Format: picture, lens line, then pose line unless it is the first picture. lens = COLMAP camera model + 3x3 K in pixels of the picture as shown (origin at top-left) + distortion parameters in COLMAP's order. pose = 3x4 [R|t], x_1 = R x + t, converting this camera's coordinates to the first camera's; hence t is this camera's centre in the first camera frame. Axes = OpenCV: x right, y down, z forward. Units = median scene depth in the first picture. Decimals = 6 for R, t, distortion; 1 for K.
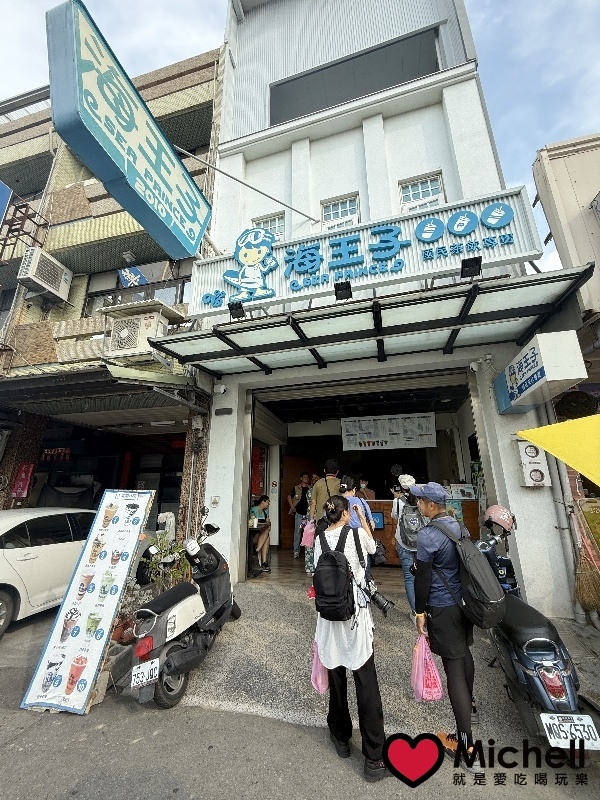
lens RADIAL K [[318.1, 0, 301.9], [0, 318.1, 400.5], [0, 0, 1]] dist [0.000264, -0.000273]
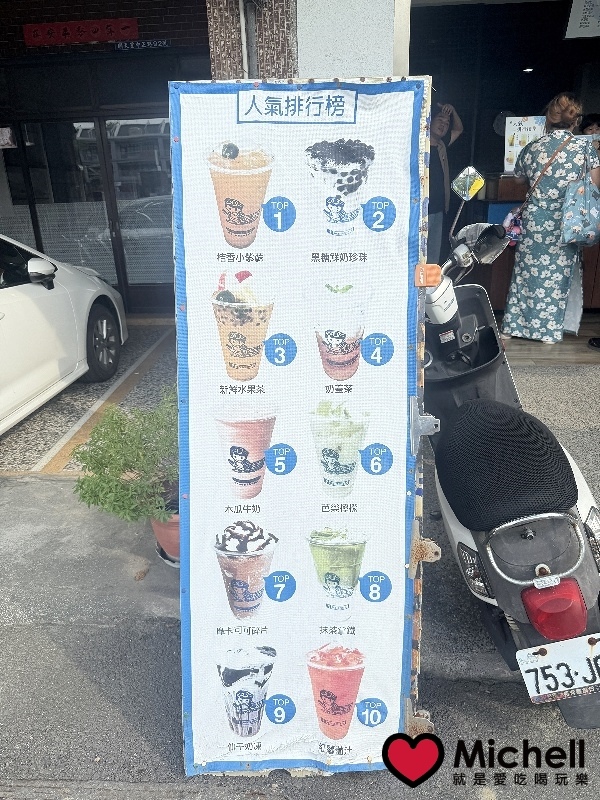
lens RADIAL K [[557.0, 0, 300.0], [0, 557.0, 403.2], [0, 0, 1]] dist [0.007711, -0.010712]
pose [[0.987039, -0.086506, 0.135167, -0.735601], [-0.010125, 0.807026, 0.590429, 0.281290], [-0.160159, -0.584145, 0.795691, 0.674613]]
